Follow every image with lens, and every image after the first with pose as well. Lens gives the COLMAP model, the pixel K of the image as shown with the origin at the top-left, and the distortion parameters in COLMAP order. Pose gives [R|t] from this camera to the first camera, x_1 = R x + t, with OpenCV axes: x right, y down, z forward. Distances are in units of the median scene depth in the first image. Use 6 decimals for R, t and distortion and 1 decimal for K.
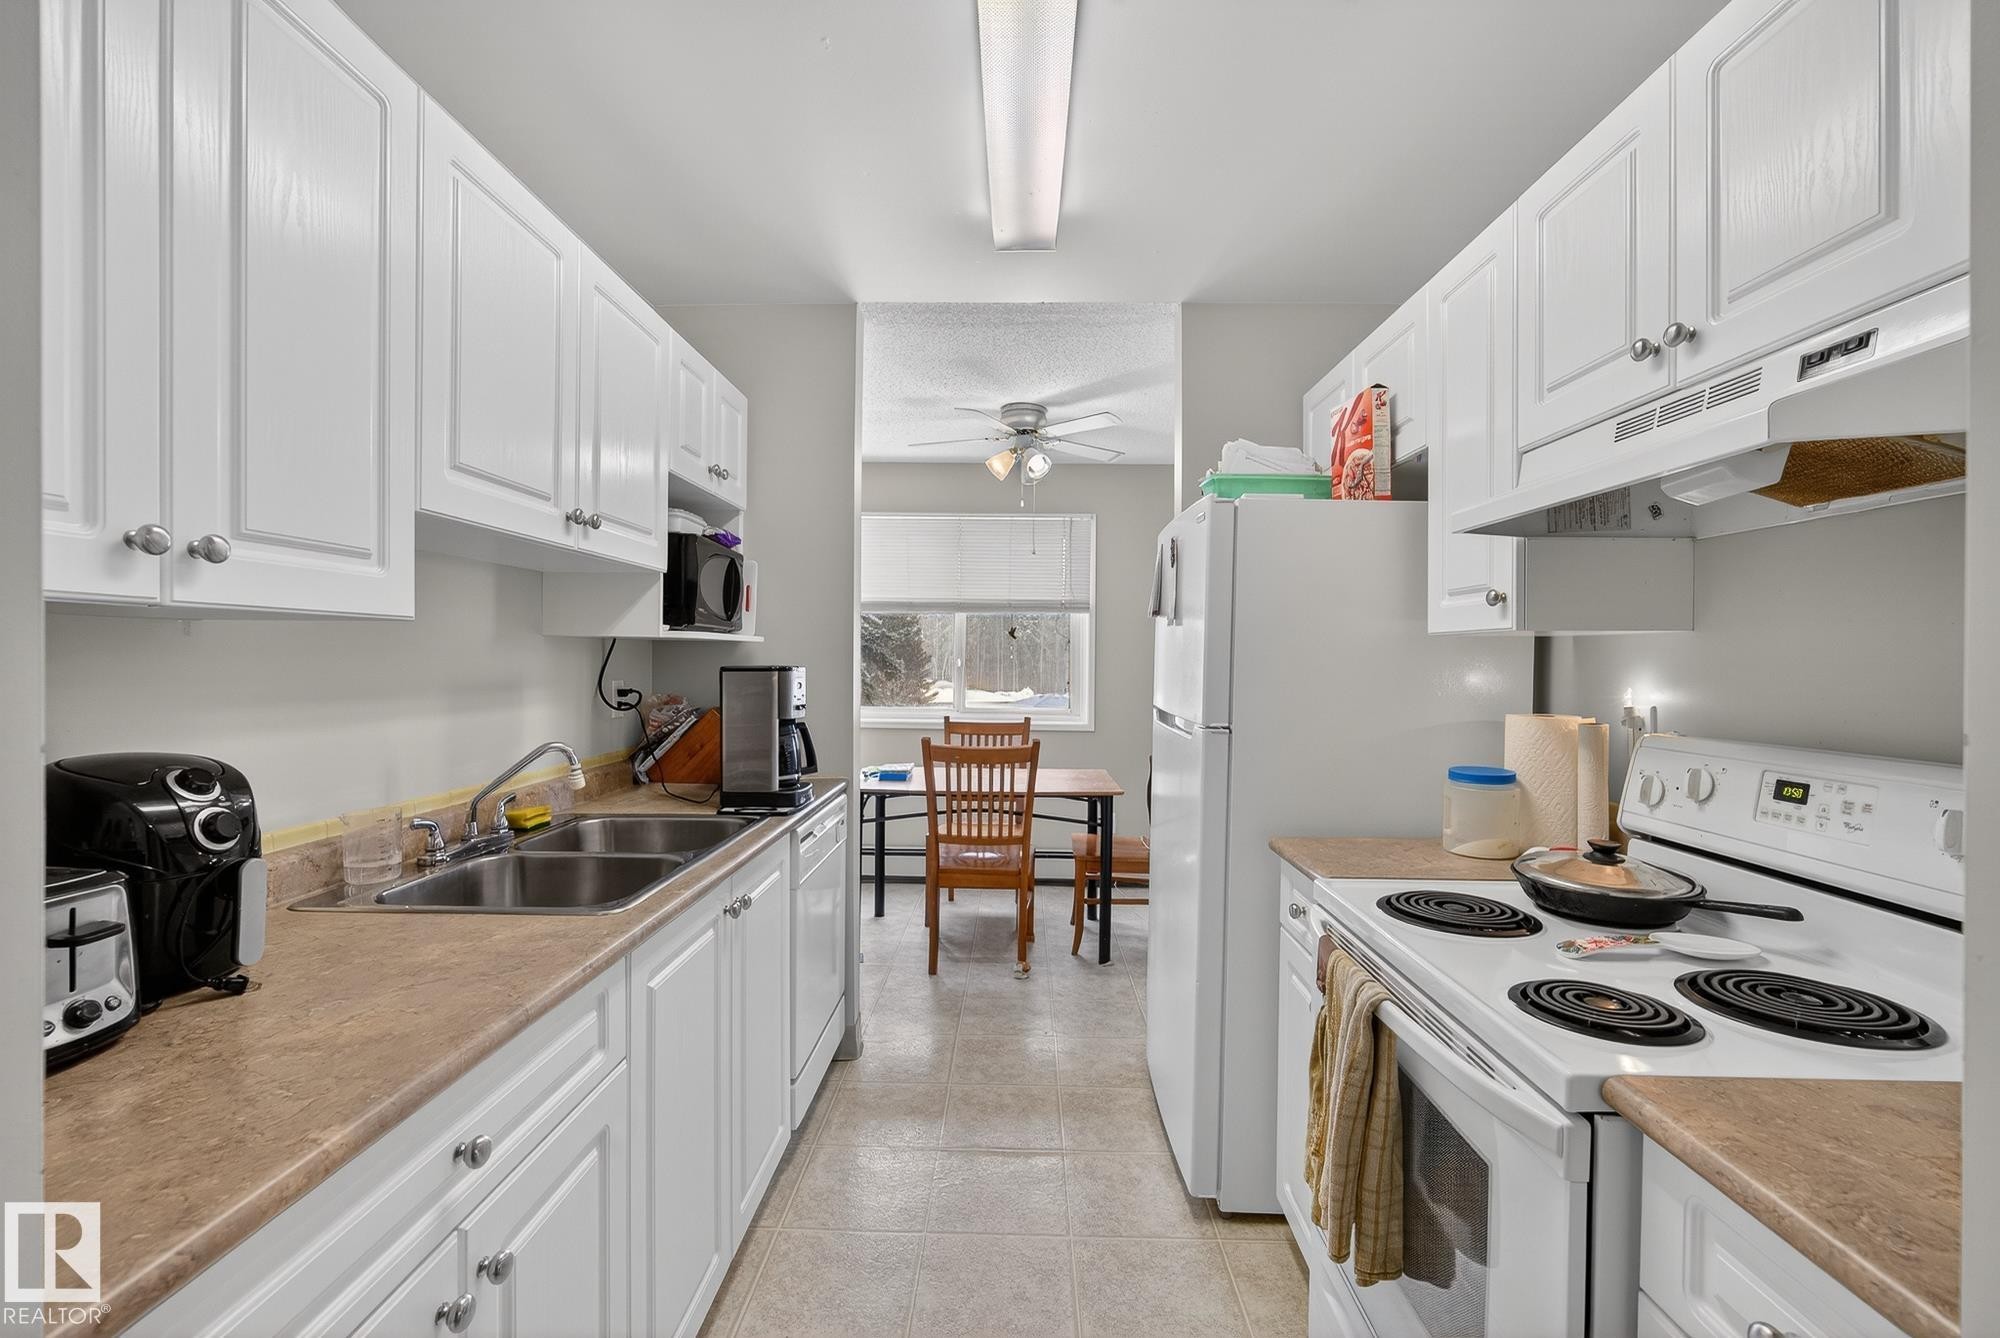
lens RADIAL K [[868.5, 0, 997.6], [0, 868.5, 665.4], [0, 0, 1]] dist [-0.014847, 0.003995]
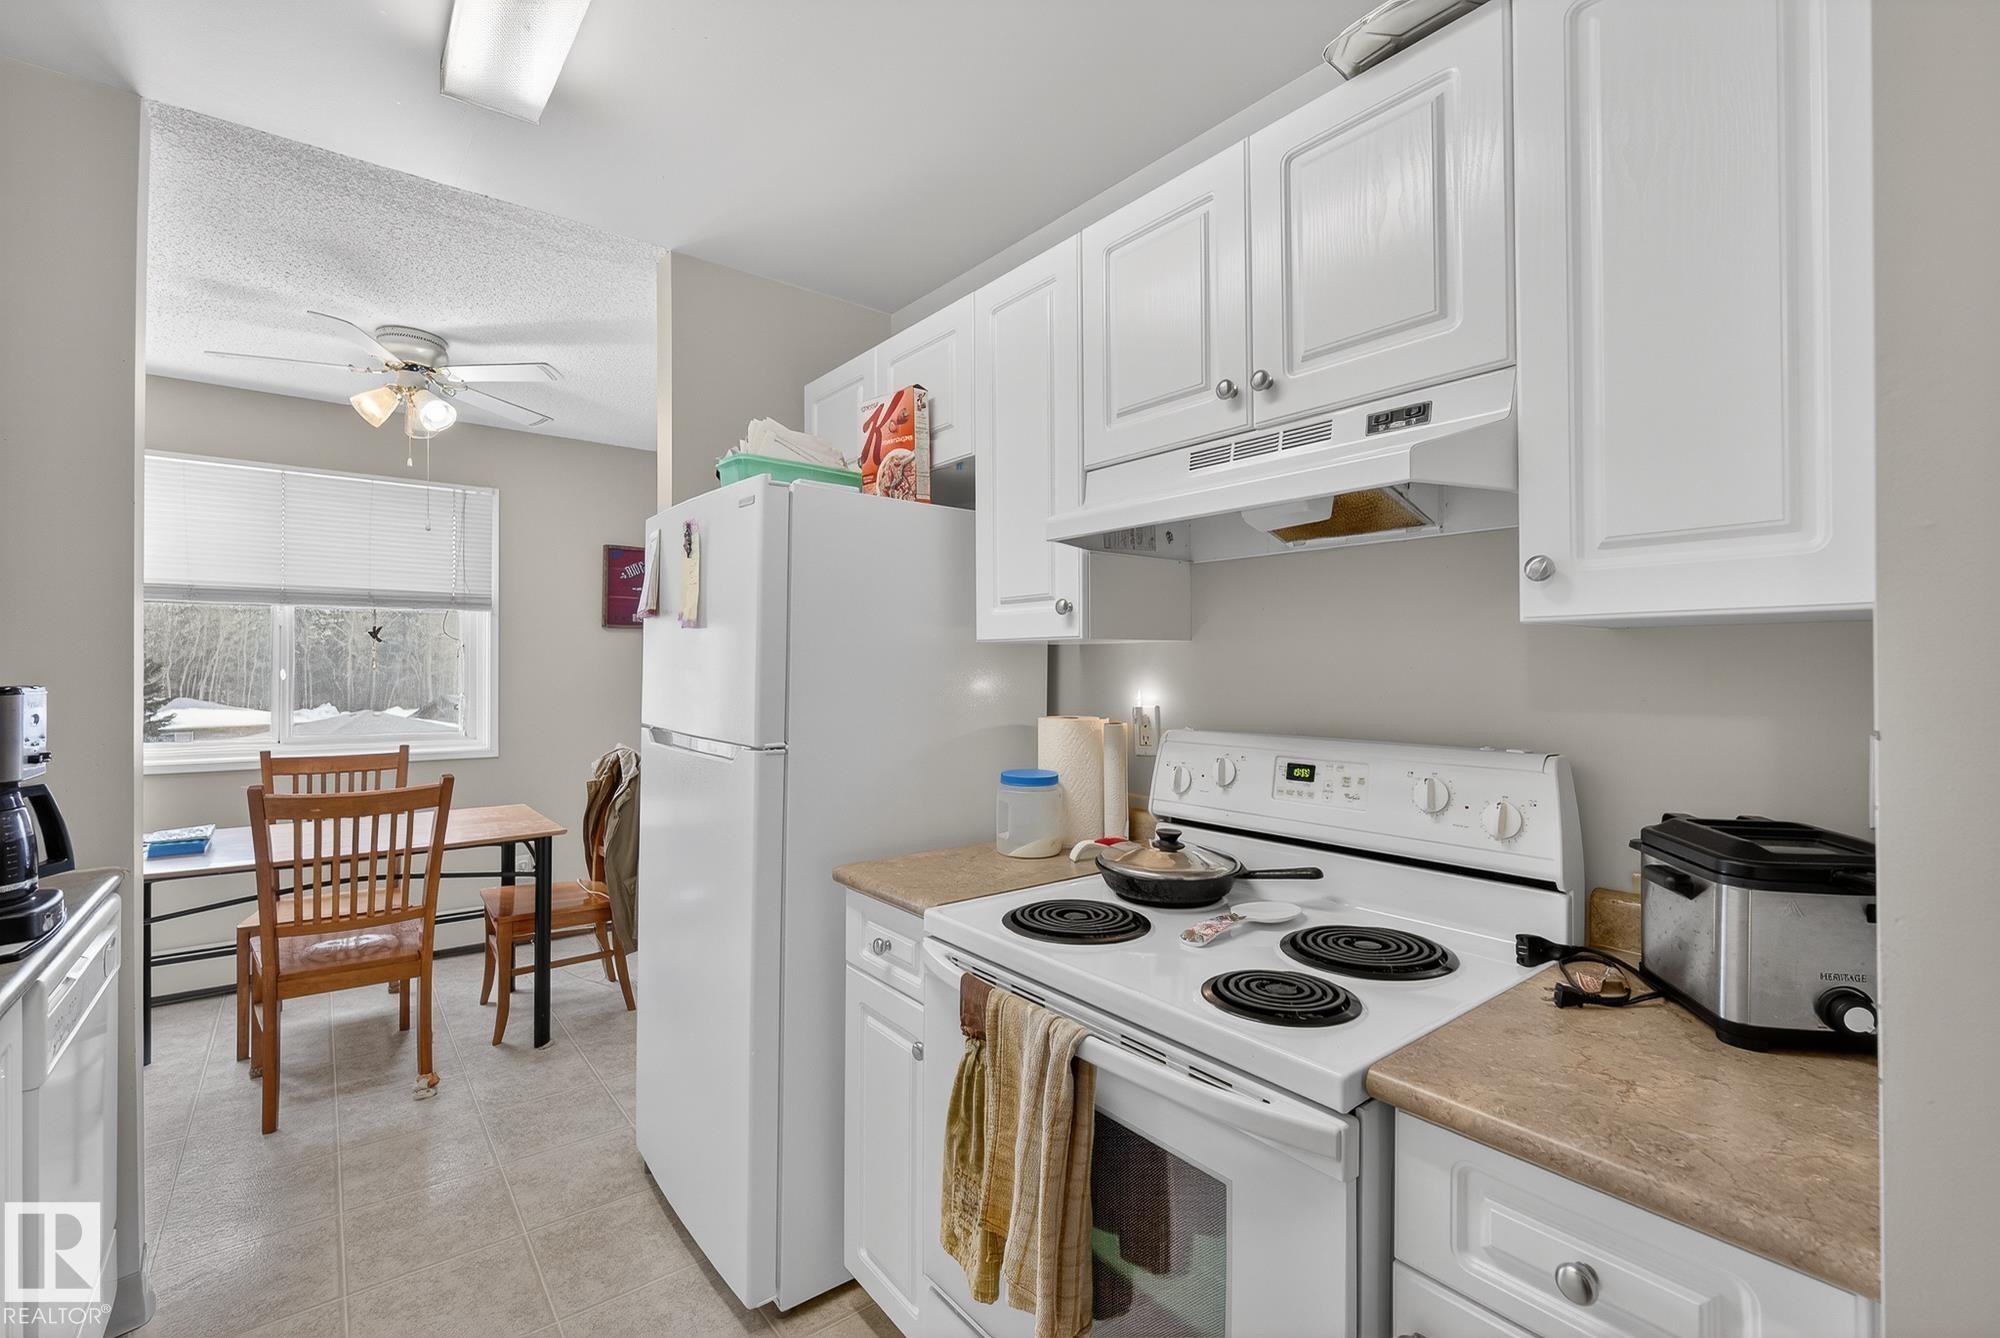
lens RADIAL K [[868.5, 0, 1001.0], [0, 868.5, 663.1], [0, 0, 1]] dist [-0.014847, 0.003995]
pose [[0.765569, -0.004258, 0.643339, -0.122057], [0.010811, 0.999922, -0.006247, -0.003687], [-0.643262, 0.011737, 0.765556, 0.196937]]
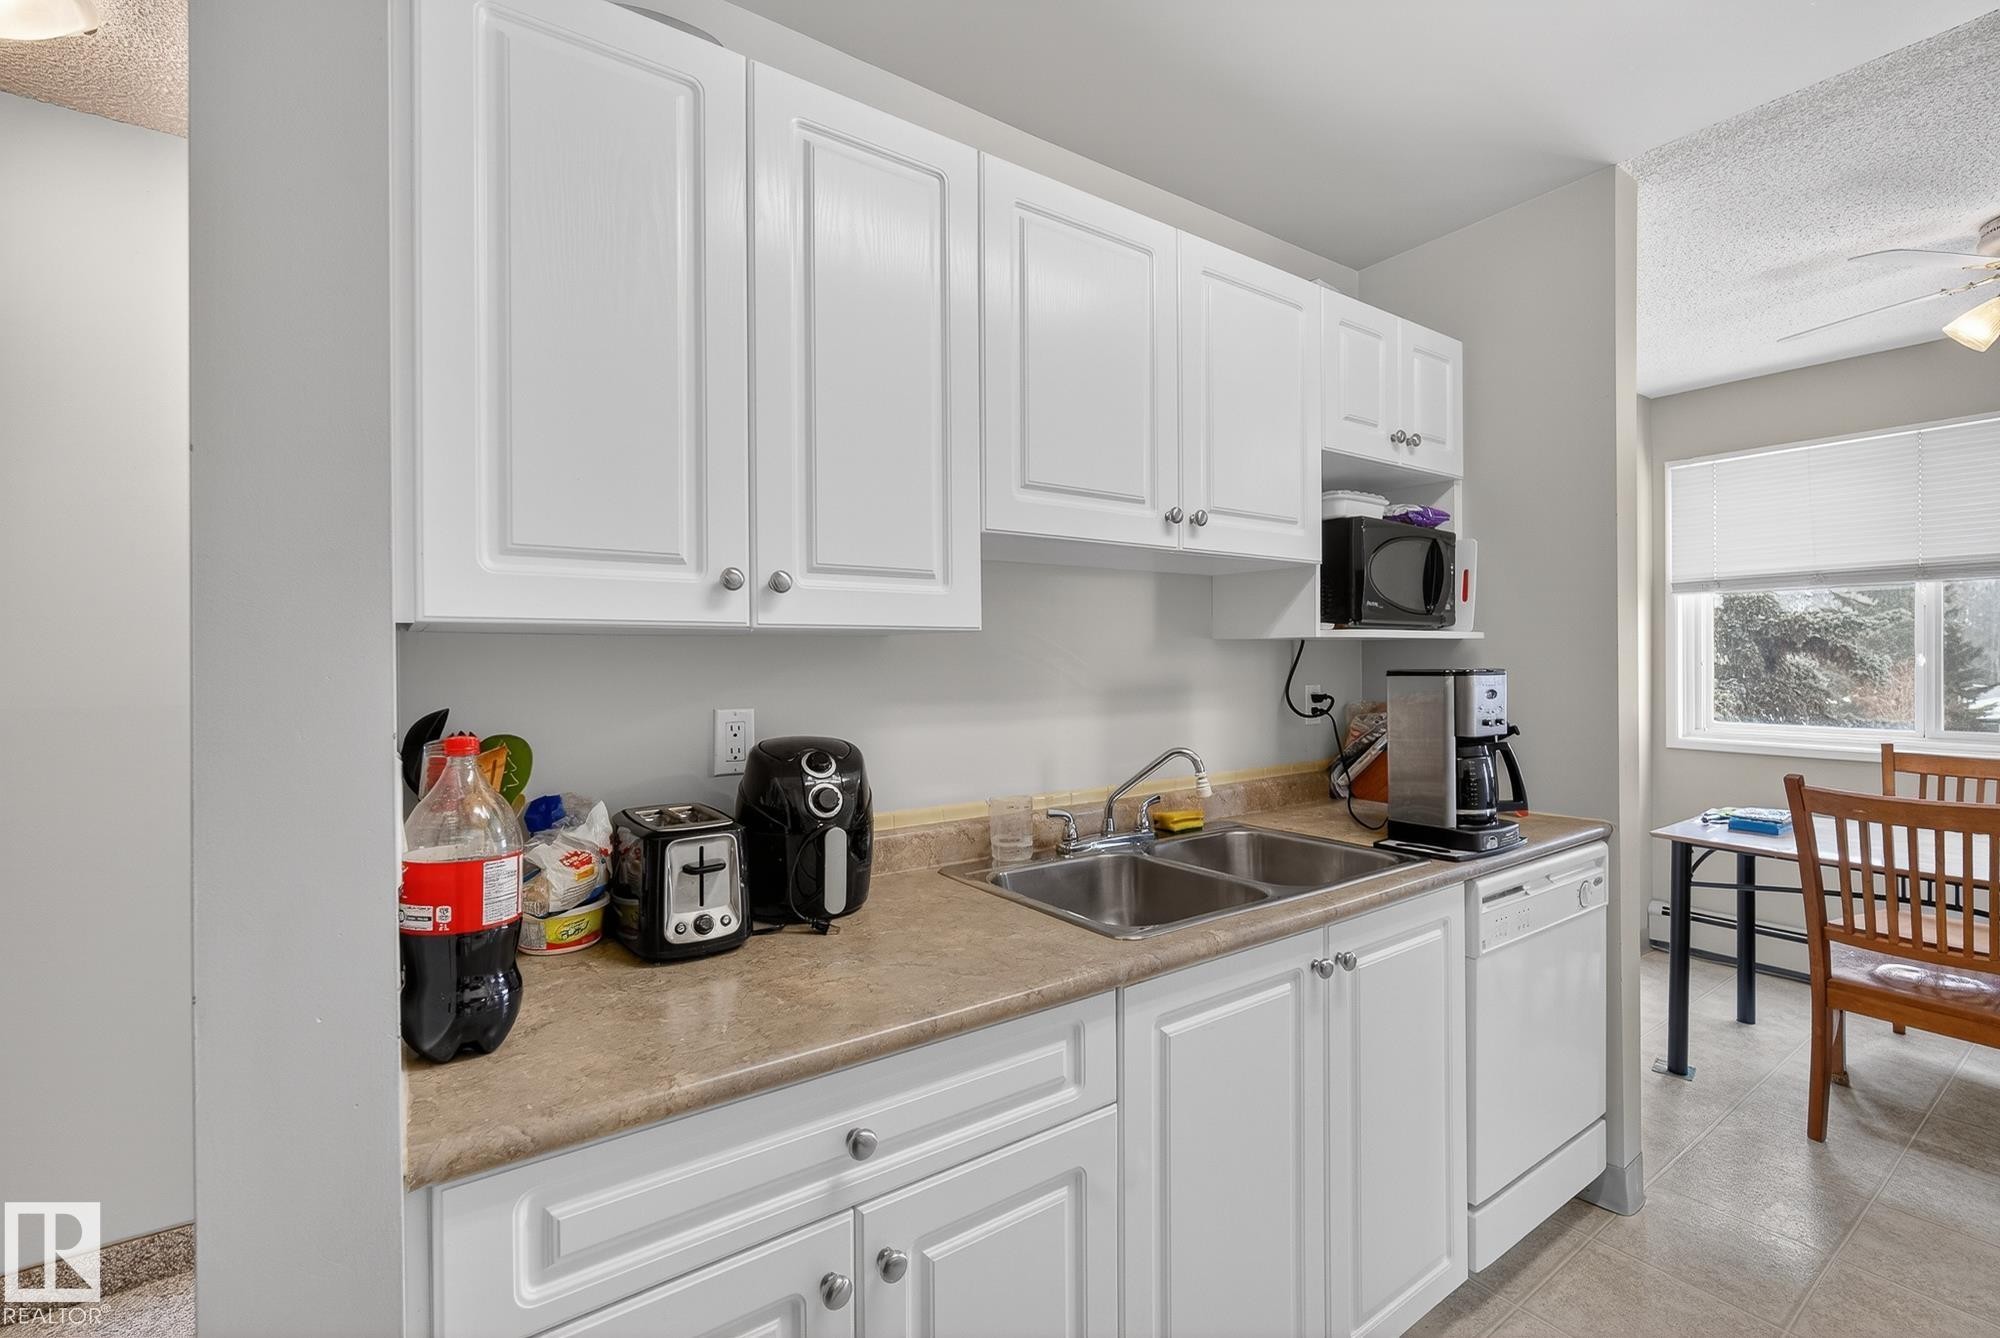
lens RADIAL K [[868.5, 0, 996.5], [0, 868.5, 664.4], [0, 0, 1]] dist [-0.014847, 0.003995]
pose [[0.596279, -0.009356, -0.802723, 0.141990], [0.006861, 0.999955, -0.006559, -0.001125], [0.802748, -0.001597, 0.596316, 0.220263]]
